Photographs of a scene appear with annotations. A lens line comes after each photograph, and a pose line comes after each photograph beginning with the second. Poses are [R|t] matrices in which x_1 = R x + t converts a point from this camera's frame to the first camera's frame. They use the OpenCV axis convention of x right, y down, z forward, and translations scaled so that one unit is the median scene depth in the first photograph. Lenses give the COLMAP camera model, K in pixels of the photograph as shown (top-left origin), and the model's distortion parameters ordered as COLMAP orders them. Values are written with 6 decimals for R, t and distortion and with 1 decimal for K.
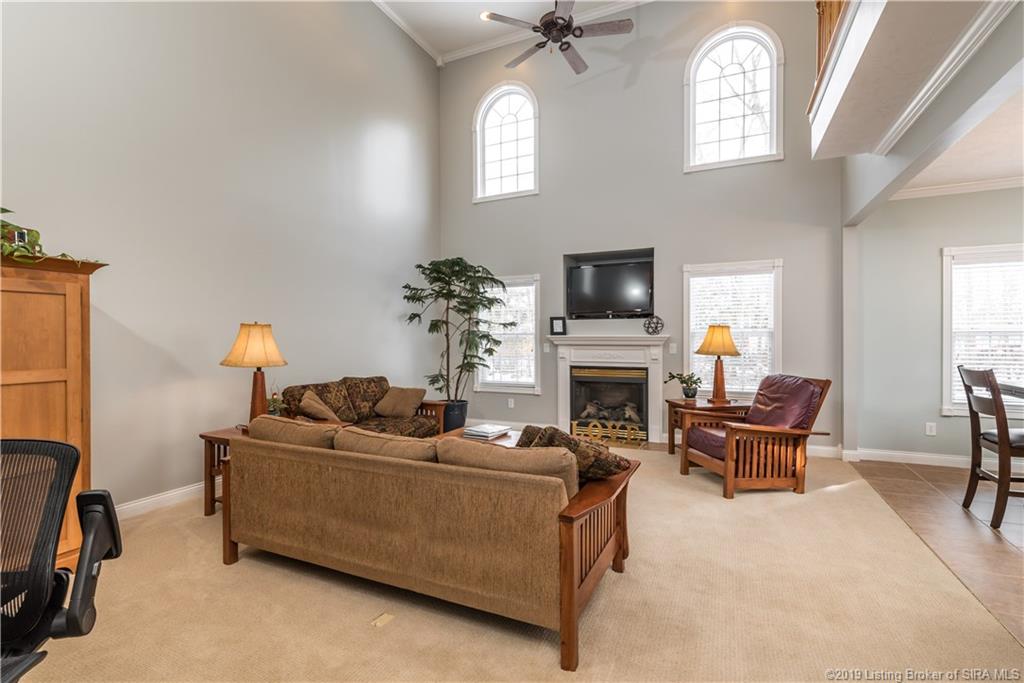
lens RADIAL K [[474.0, 0, 515.5], [0, 474.0, 337.7], [0, 0, 1]] dist [0.001757, 0.000560]
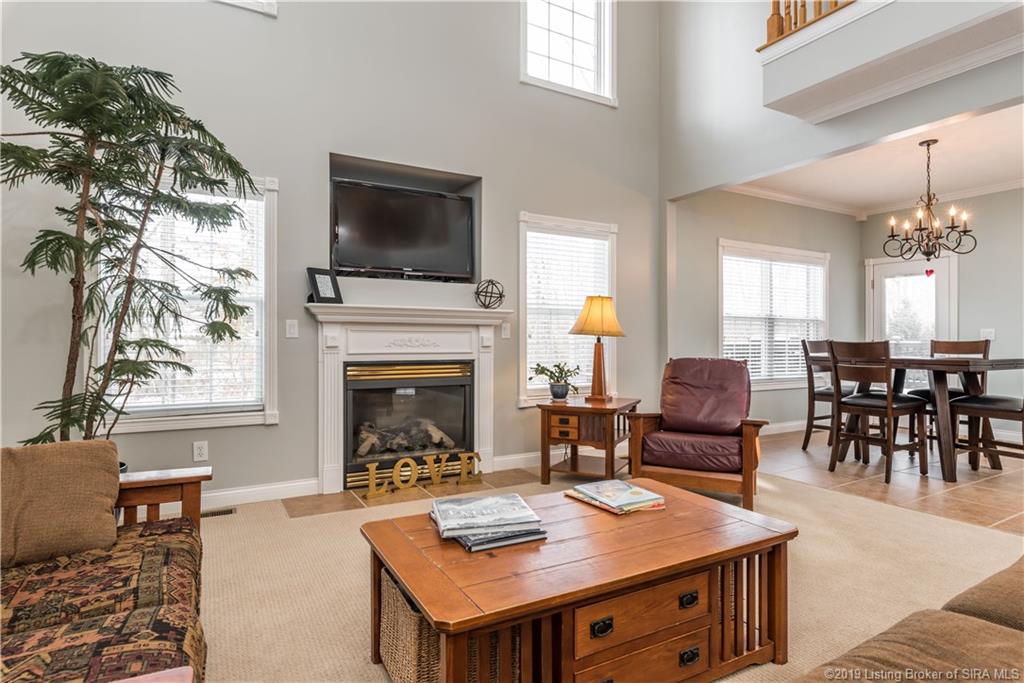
lens RADIAL K [[557.8, 0, 515.3], [0, 557.8, 339.5], [0, 0, 1]] dist [-0.000299, 0.000721]
pose [[0.577060, 0.008327, 0.816659, -0.307462], [-0.001546, 0.999957, -0.009104, 0.041723], [-0.816700, 0.003991, 0.577048, 0.506131]]
